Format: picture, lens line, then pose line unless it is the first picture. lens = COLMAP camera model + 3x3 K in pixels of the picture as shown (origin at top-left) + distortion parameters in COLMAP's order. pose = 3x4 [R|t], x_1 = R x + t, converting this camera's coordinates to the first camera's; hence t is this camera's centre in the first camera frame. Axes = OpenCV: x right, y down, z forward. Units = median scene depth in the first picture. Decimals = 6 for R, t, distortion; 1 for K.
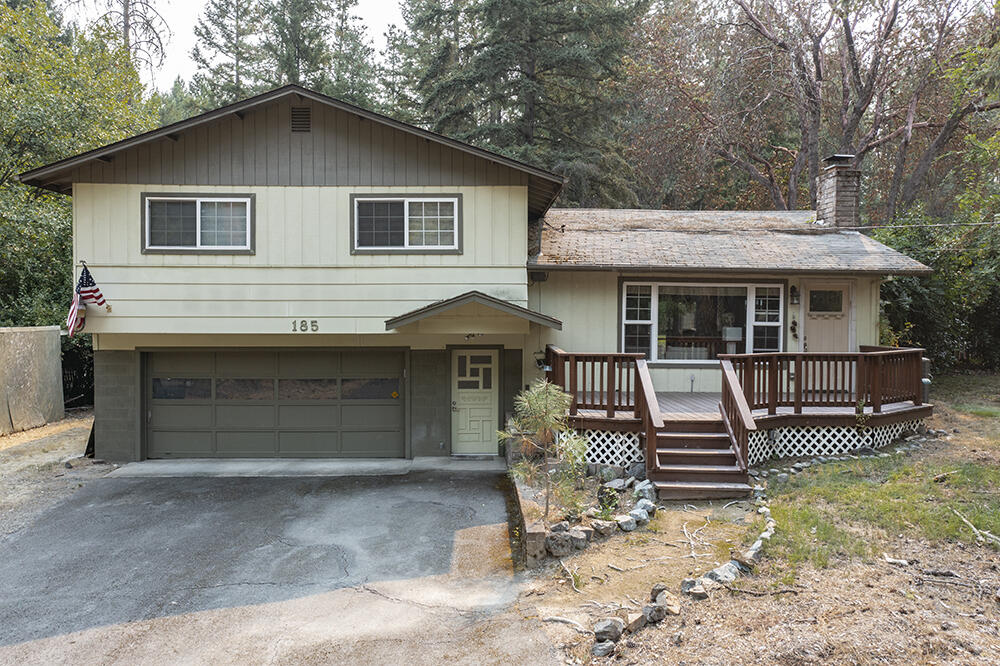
lens RADIAL K [[783.0, 0, 500.0], [0, 783.0, 333.0], [0, 0, 1]] dist [-0.010070, 0.001960]
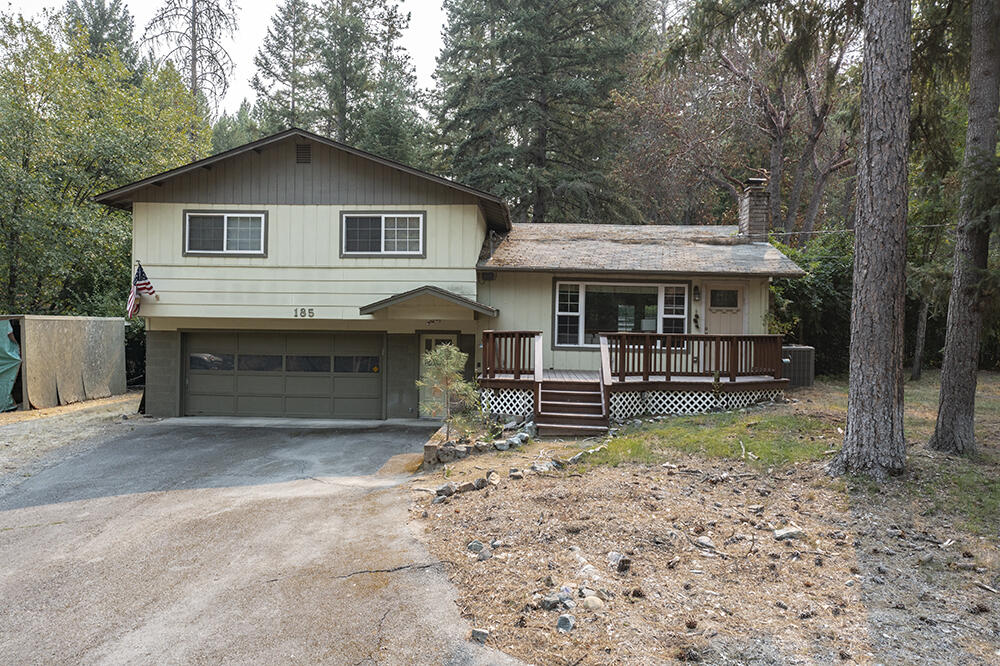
lens RADIAL K [[783.0, 0, 500.0], [0, 783.0, 333.0], [0, 0, 1]] dist [-0.010070, 0.001960]
pose [[0.997154, 0.012656, -0.074320, 0.169200], [-0.014206, 0.999692, -0.020364, 0.045886], [0.074039, 0.021362, 0.997027, -0.261805]]
